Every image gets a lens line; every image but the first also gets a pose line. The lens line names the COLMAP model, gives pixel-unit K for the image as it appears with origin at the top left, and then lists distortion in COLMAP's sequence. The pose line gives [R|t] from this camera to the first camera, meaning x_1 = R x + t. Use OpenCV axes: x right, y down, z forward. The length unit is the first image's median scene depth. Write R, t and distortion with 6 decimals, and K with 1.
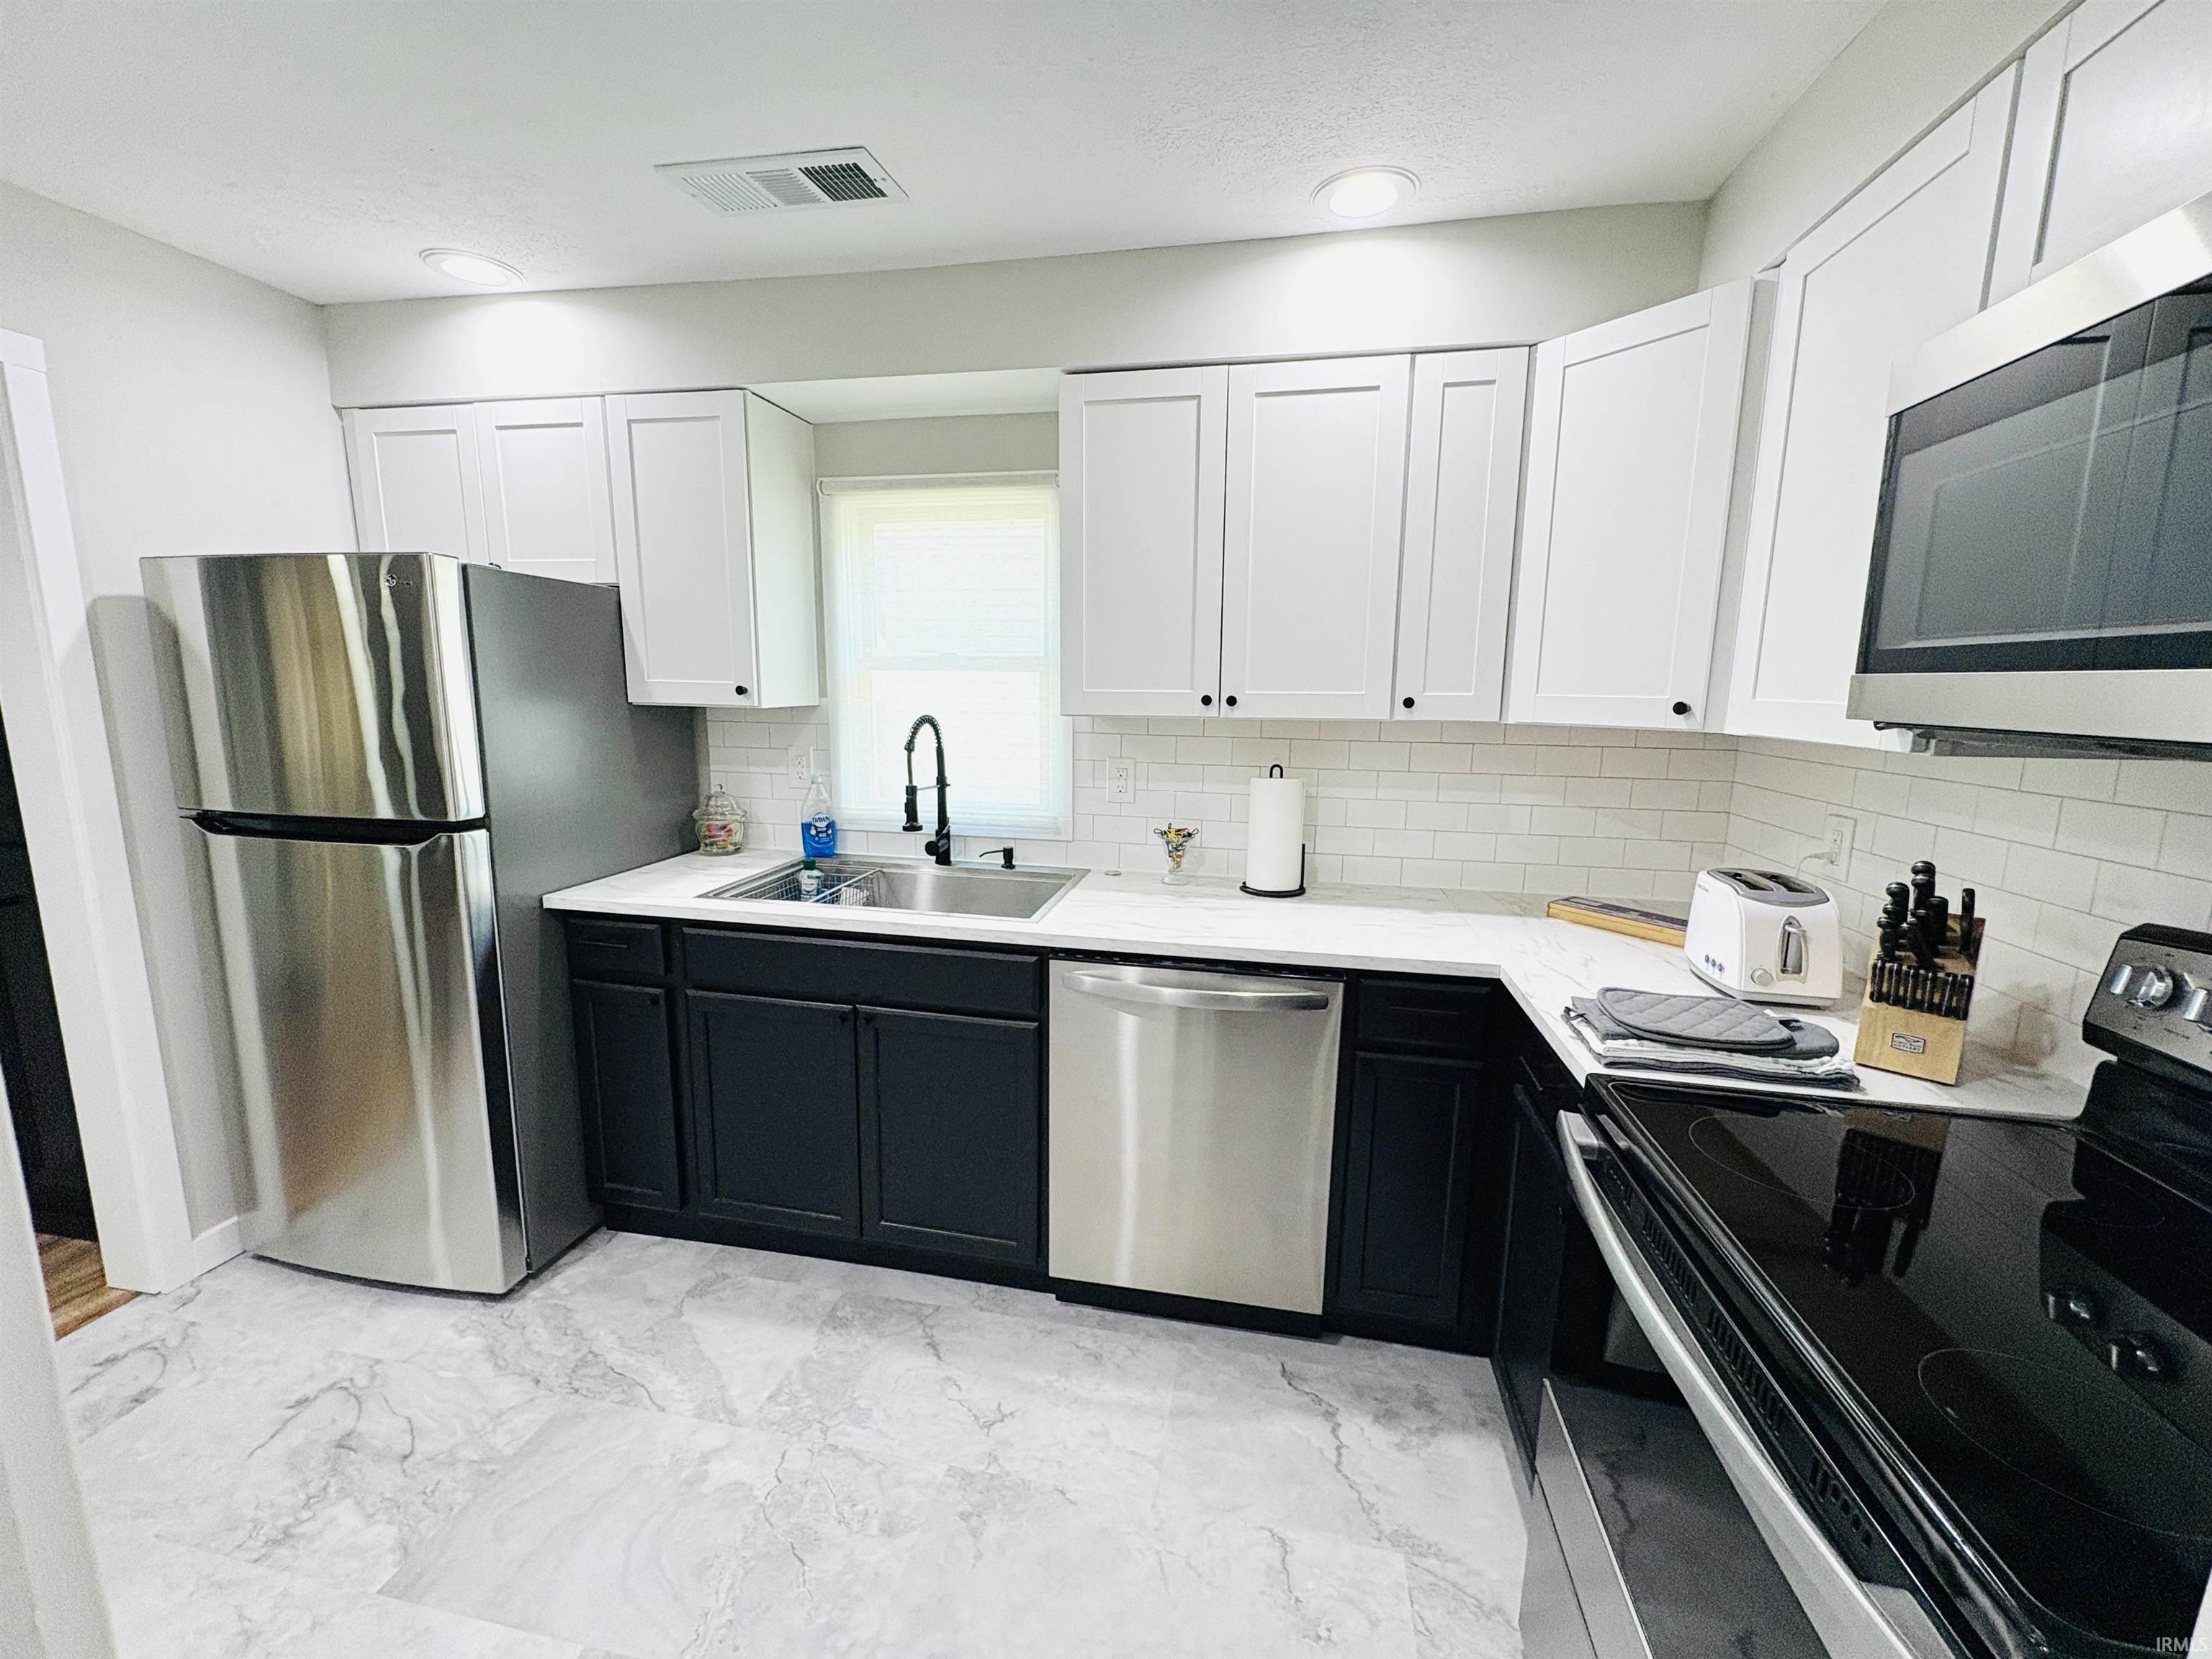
lens RADIAL K [[881.2, 0, 1110.1], [0, 881.2, 827.5], [0, 0, 1]] dist [-0.000523, -0.000305]
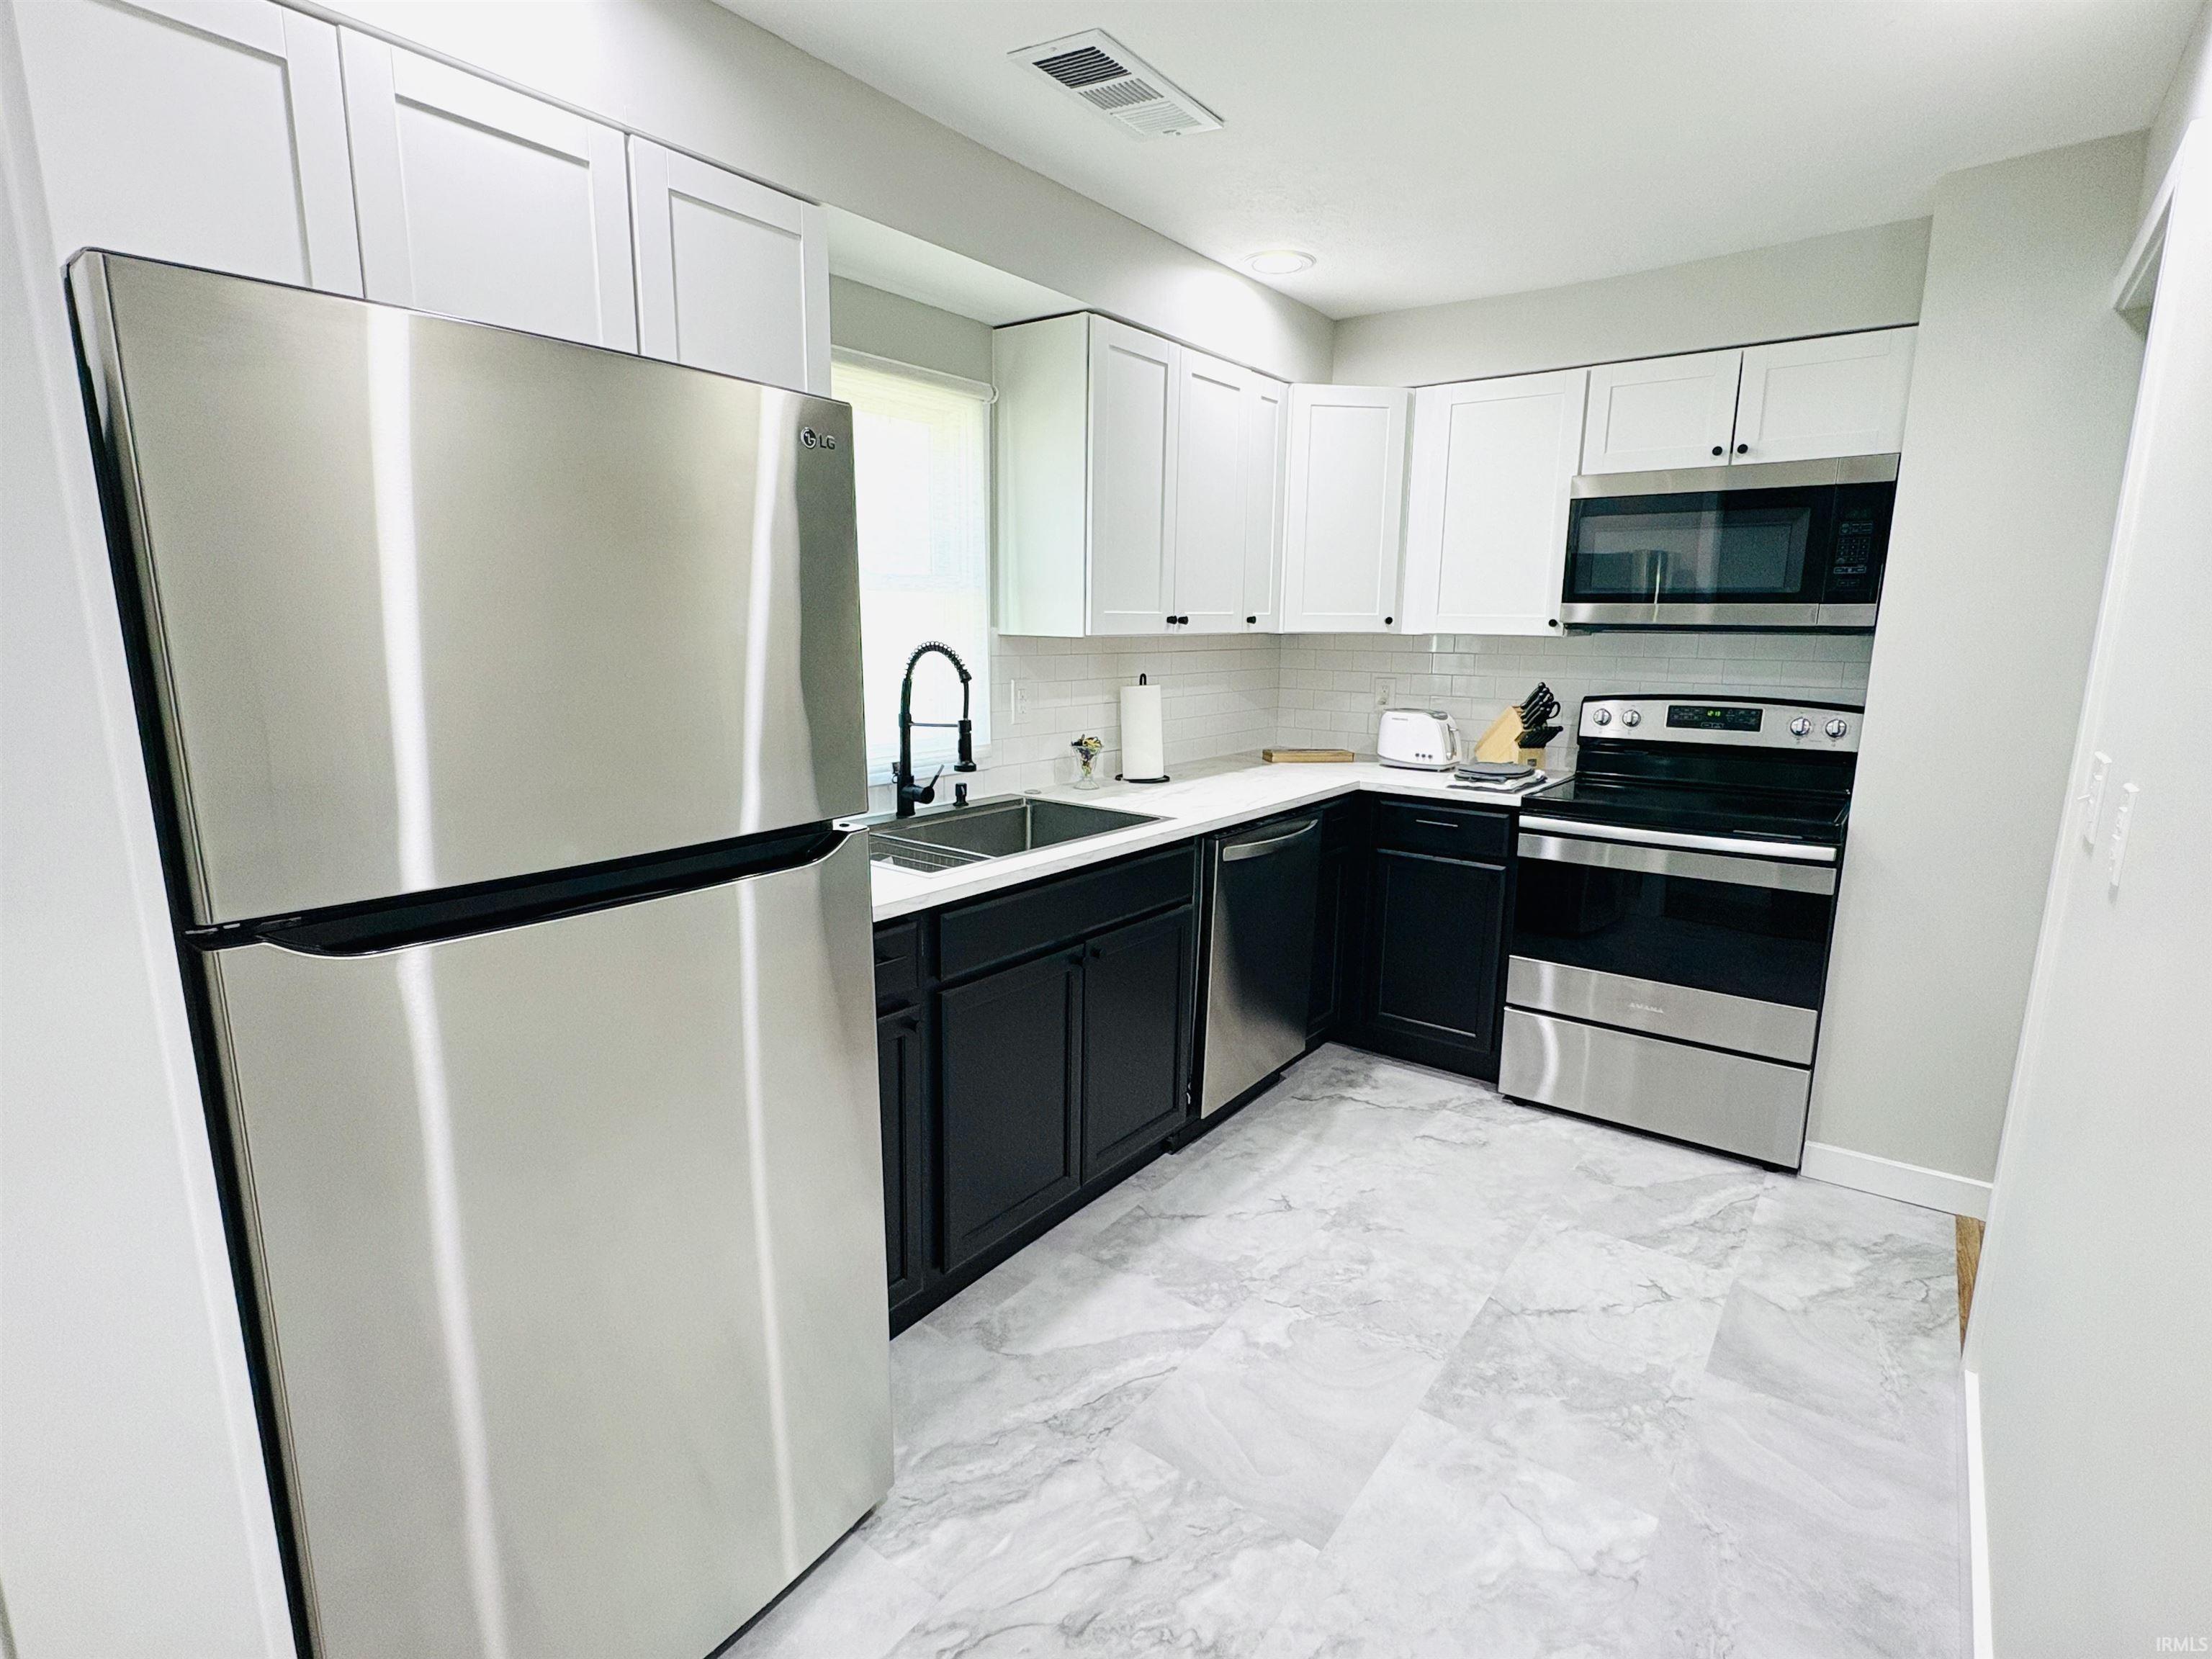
lens RADIAL K [[1072.9, 0, 1115.9], [0, 1072.9, 825.8], [0, 0, 1]] dist [0.000002, -0.000090]
pose [[0.437913, -0.180220, 0.880769, -1.401032], [0.141073, 0.981339, 0.130658, -0.078582], [-0.887880, 0.067035, 0.455165, 0.464160]]
